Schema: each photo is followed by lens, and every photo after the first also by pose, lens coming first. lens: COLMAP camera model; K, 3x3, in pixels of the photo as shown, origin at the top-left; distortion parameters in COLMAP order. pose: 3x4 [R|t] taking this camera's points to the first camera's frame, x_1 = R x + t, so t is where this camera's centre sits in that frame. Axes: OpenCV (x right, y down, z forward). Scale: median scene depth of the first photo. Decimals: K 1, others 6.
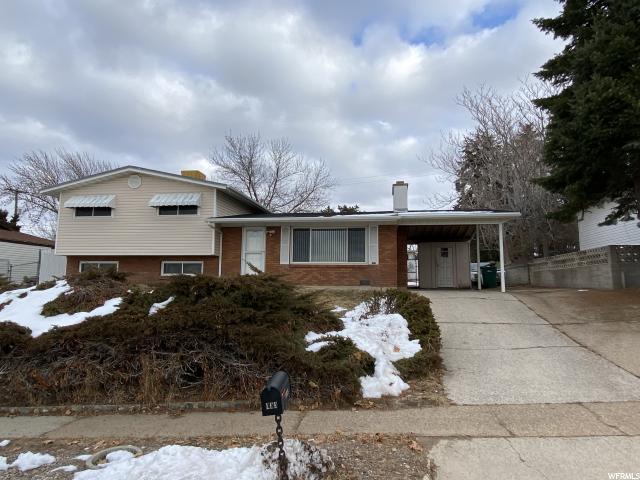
lens RADIAL K [[409.7, 0, 320.0], [0, 409.7, 239.3], [0, 0, 1]] dist [-0.006037, -0.004768]
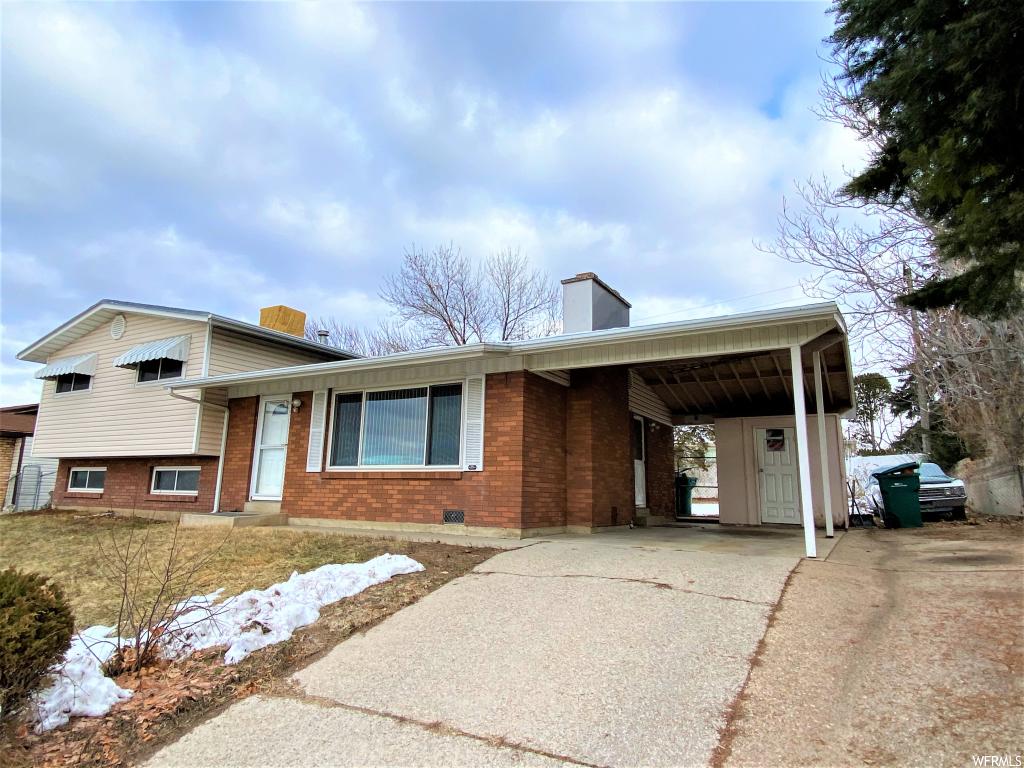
lens RADIAL K [[595.5, 0, 513.2], [0, 595.5, 383.4], [0, 0, 1]] dist [0.006064, -0.000603]
pose [[0.931260, -0.057827, -0.359737, 0.365813], [0.028406, 0.995843, -0.086545, 0.026005], [0.363246, 0.070377, 0.929031, 0.438830]]
